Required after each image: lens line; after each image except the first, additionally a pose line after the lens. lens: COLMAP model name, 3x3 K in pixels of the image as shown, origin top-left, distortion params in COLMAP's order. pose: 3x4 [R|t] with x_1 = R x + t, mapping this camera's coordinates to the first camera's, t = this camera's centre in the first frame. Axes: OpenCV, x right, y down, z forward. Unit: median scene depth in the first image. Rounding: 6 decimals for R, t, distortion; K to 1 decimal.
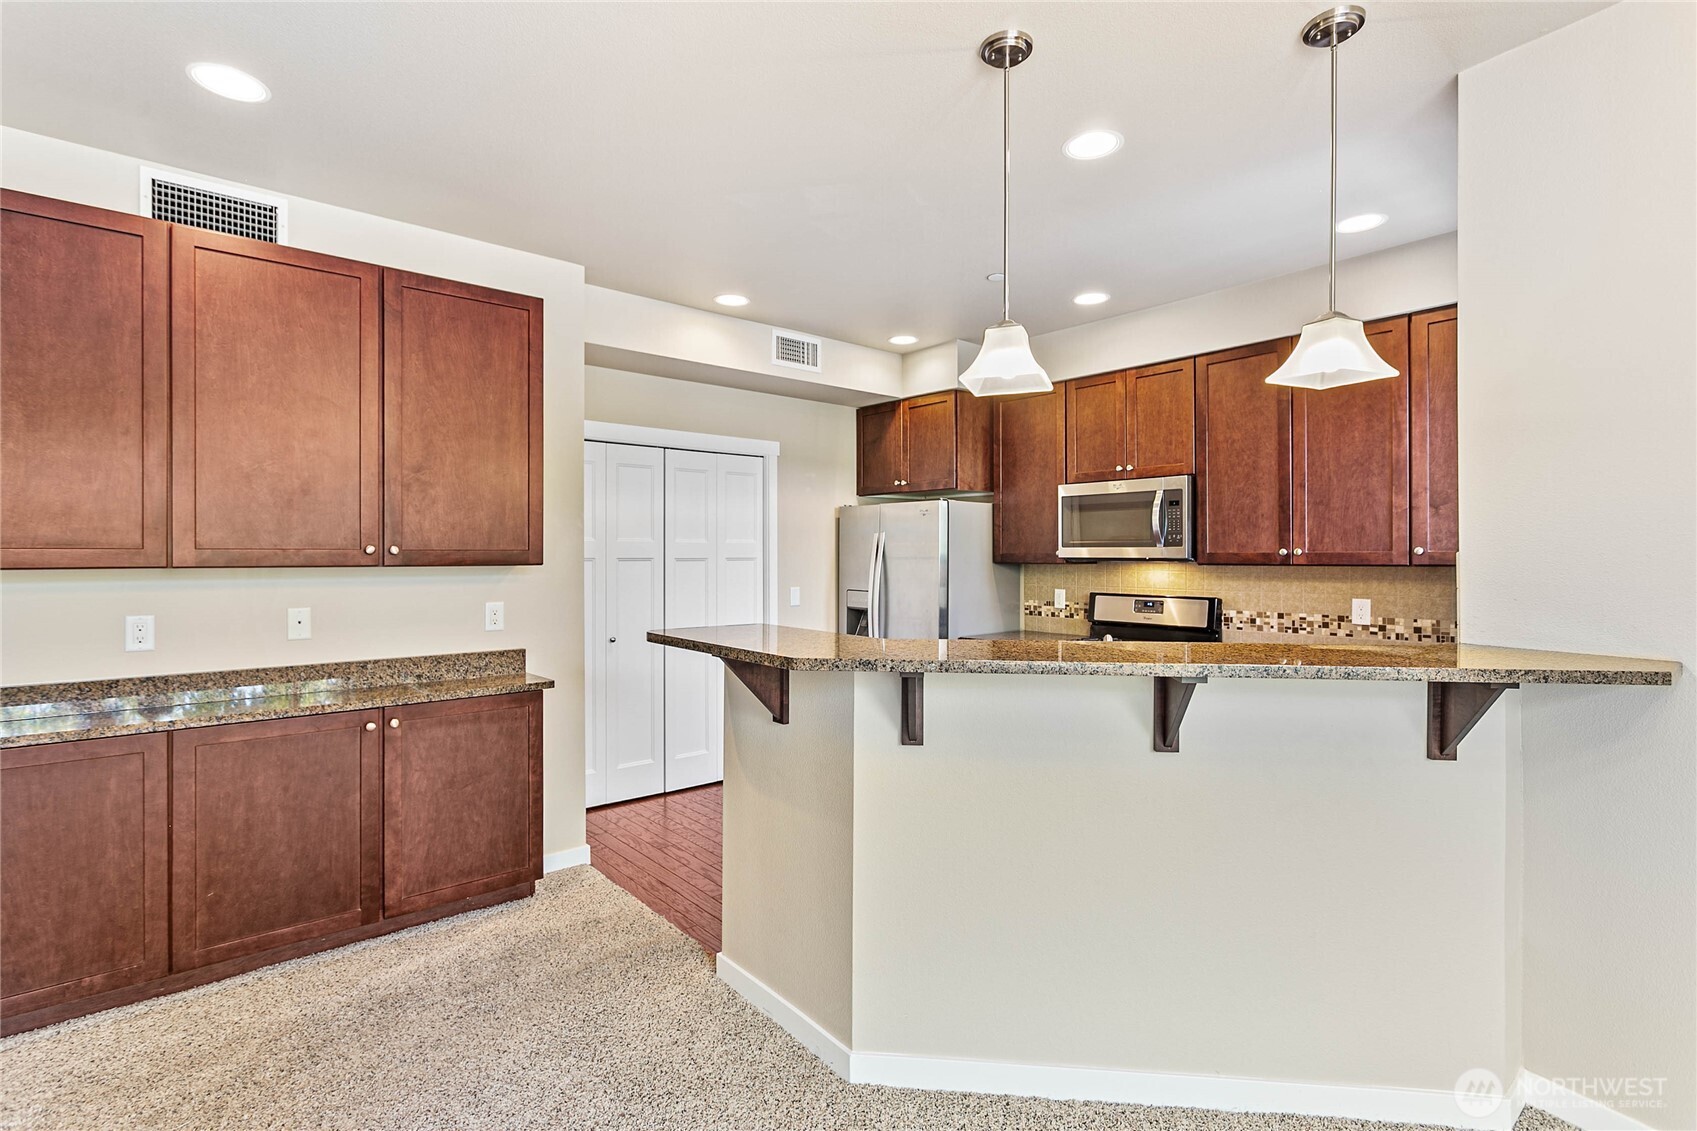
lens RADIAL K [[804.0, 0, 844.2], [0, 804.0, 554.2], [0, 0, 1]] dist [-0.000944, 0.002710]
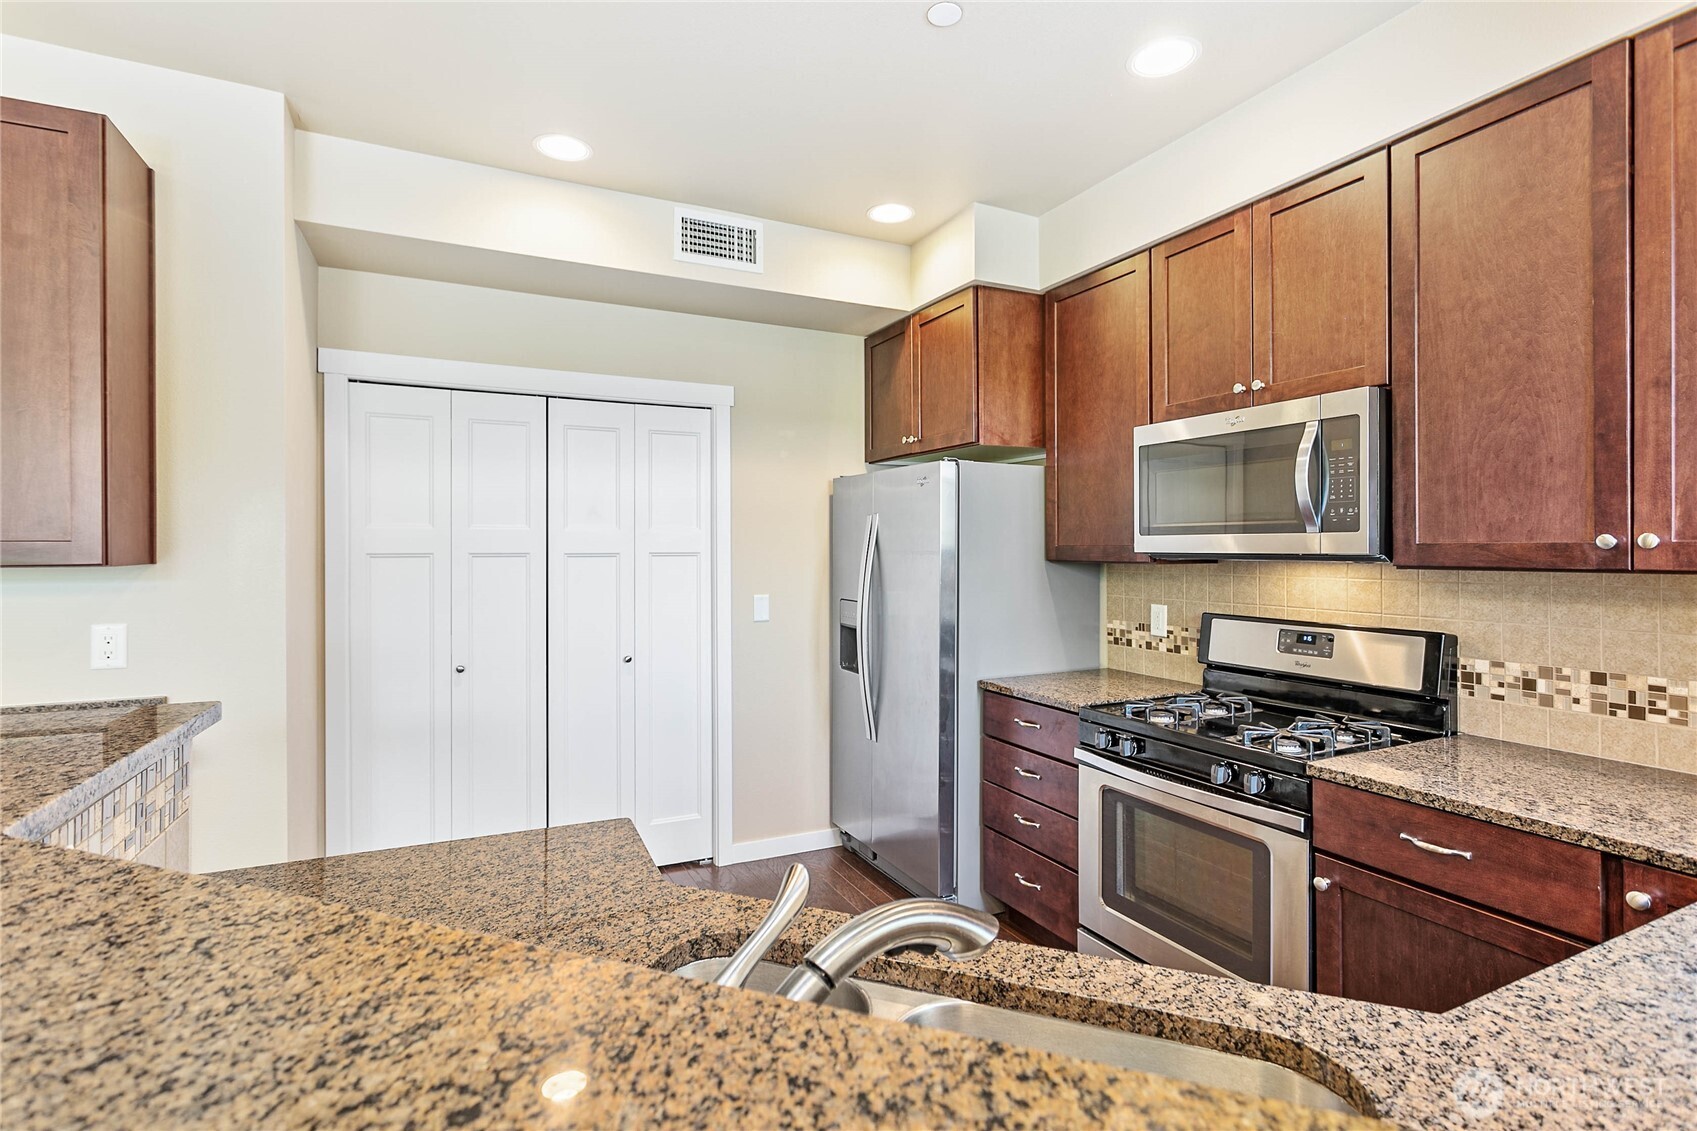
lens RADIAL K [[804.0, 0, 848.5], [0, 804.0, 548.2], [0, 0, 1]] dist [-0.000944, 0.002710]
pose [[0.969292, -0.000760, -0.245911, 0.239523], [0.001199, 0.999998, 0.001635, -0.000306], [0.245909, -0.001880, 0.969291, 0.446886]]
